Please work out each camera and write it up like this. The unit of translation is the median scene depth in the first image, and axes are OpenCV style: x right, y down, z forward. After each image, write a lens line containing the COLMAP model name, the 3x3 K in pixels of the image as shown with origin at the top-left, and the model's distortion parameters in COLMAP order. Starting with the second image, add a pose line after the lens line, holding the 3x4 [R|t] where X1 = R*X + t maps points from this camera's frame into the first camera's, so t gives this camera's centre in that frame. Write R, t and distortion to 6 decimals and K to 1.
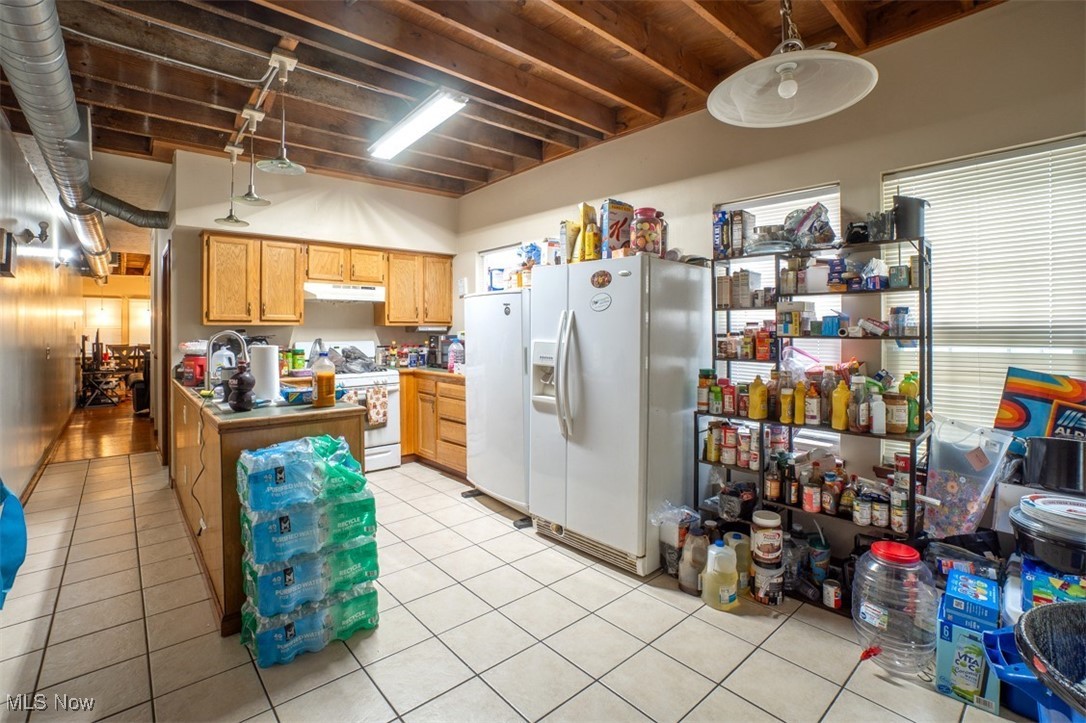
lens RADIAL K [[494.4, 0, 546.2], [0, 494.4, 330.7], [0, 0, 1]] dist [-0.024071, 0.002260]
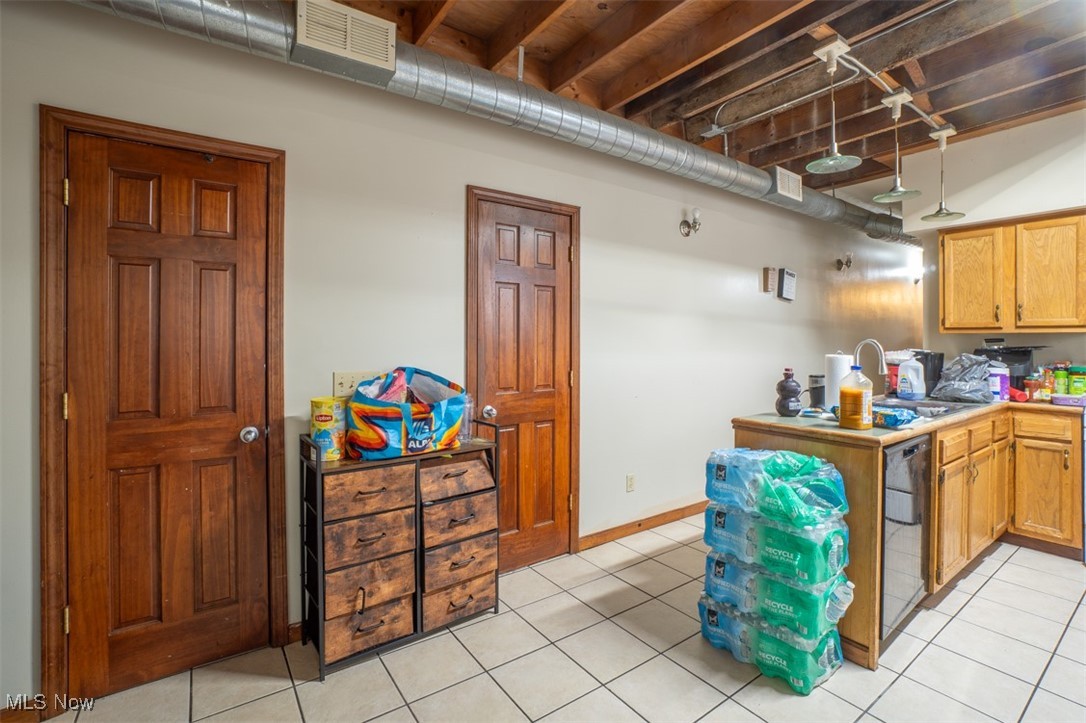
lens RADIAL K [[494.4, 0, 545.5], [0, 494.4, 339.6], [0, 0, 1]] dist [-0.024071, 0.002260]
pose [[-0.098296, 0.002227, -0.995155, 0.282307], [-0.003474, 0.999991, 0.002581, 0.000071], [0.995151, 0.003711, -0.098288, 0.352977]]
